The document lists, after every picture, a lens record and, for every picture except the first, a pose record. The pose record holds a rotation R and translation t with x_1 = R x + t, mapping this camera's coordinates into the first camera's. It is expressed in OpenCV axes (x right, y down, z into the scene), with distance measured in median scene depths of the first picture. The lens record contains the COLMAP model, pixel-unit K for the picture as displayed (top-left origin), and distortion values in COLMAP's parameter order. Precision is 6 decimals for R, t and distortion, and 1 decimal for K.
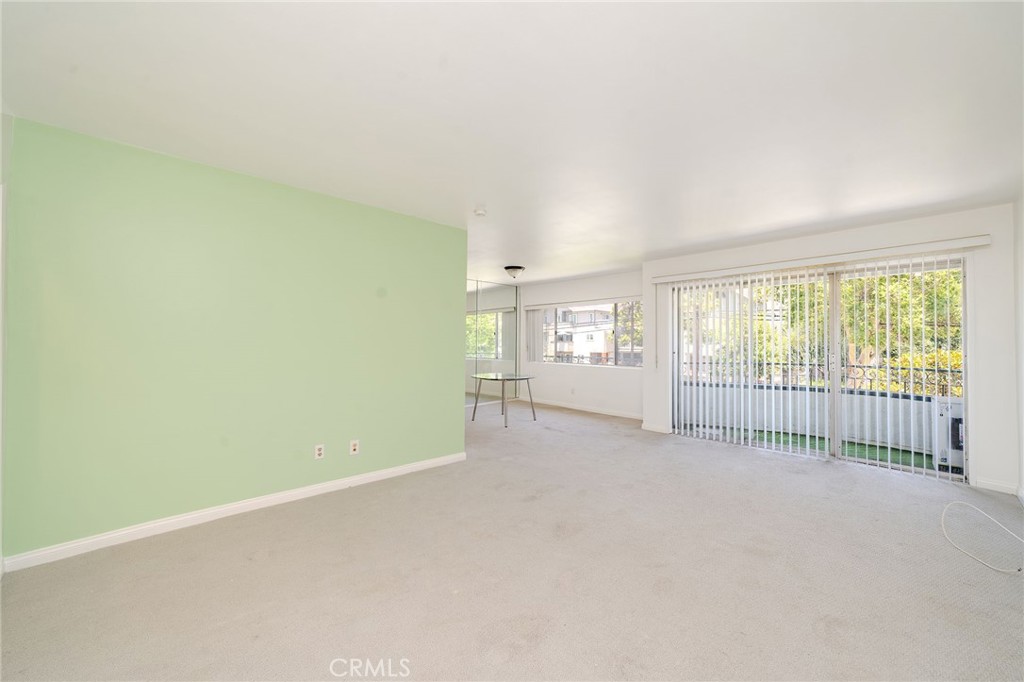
lens RADIAL K [[378.5, 0, 509.9], [0, 378.5, 334.3], [0, 0, 1]] dist [-0.000221, 0.000024]
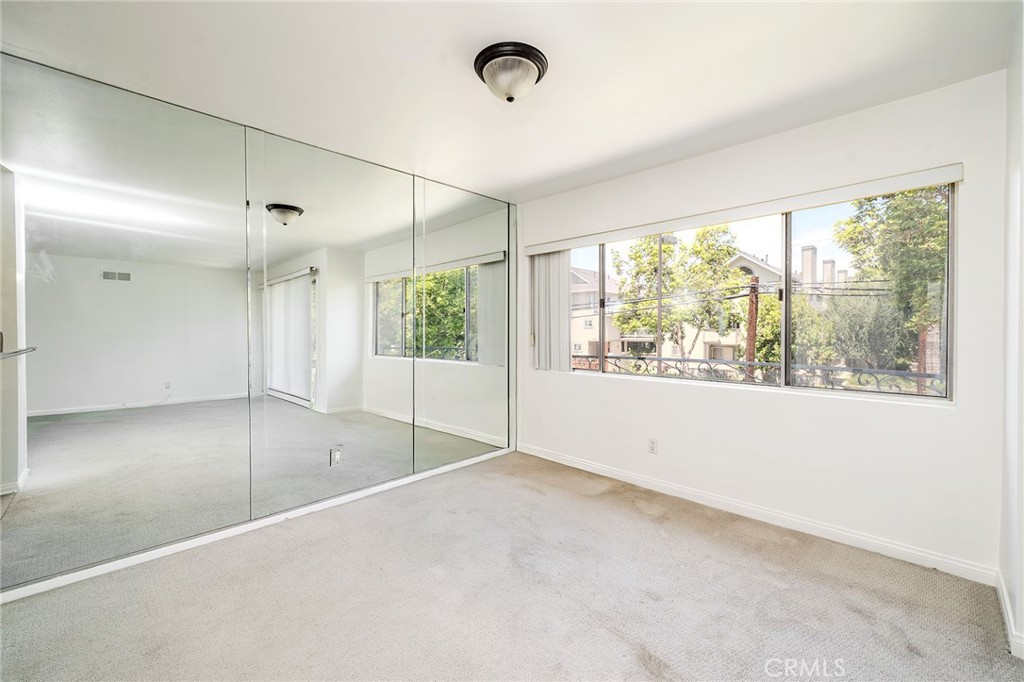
lens RADIAL K [[405.8, 0, 511.9], [0, 405.8, 335.4], [0, 0, 1]] dist [-0.000734, -0.000011]
pose [[0.999132, -0.000338, 0.041647, 0.000270], [-0.001162, 0.999352, 0.035983, 0.014111], [-0.041632, -0.036000, 0.998484, 0.467553]]
